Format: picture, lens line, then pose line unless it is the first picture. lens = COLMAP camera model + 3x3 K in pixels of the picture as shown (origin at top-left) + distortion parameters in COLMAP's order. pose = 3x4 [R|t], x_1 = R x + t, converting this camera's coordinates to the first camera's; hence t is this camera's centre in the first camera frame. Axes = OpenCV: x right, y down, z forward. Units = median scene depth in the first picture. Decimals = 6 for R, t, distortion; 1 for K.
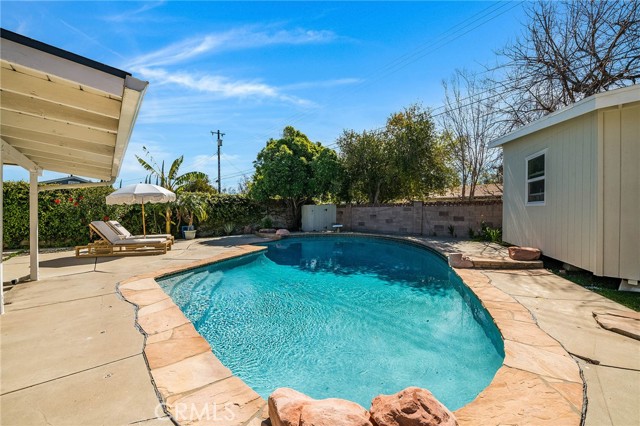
lens RADIAL K [[249.7, 0, 323.2], [0, 249.7, 210.3], [0, 0, 1]] dist [-0.002965, -0.001251]
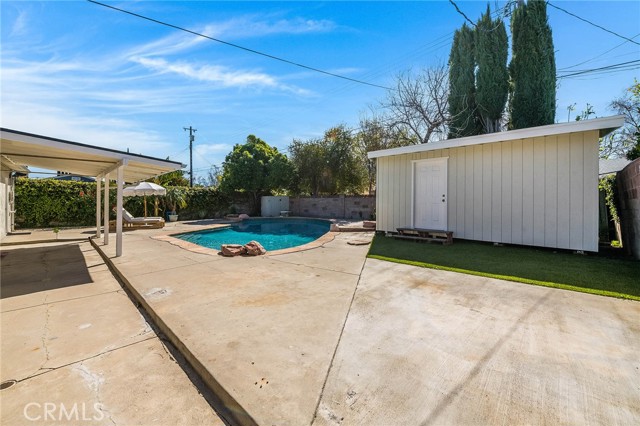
lens RADIAL K [[249.7, 0, 318.1], [0, 249.7, 198.0], [0, 0, 1]] dist [-0.002965, -0.001251]
pose [[0.996208, 0.003715, 0.086919, 0.105830], [-0.002984, 0.999959, -0.008536, -0.002151], [-0.086947, 0.008244, 0.996179, -0.341685]]
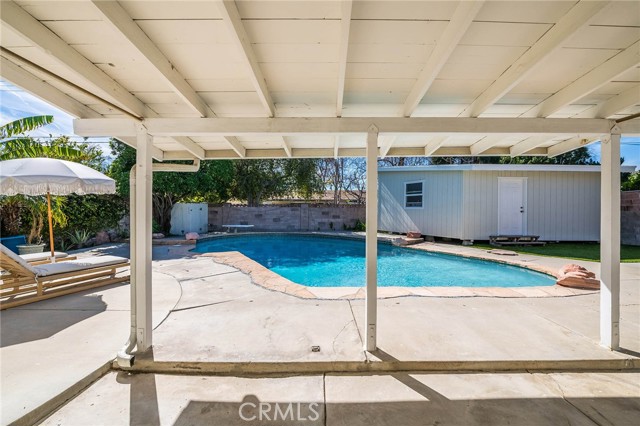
lens RADIAL K [[249.7, 0, 318.9], [0, 249.7, 211.7], [0, 0, 1]] dist [-0.002965, -0.001251]
pose [[0.653424, 0.003120, 0.756985, -0.432100], [-0.009048, 0.999952, 0.003689, 0.001009], [-0.756938, -0.009259, 0.653421, 0.132209]]
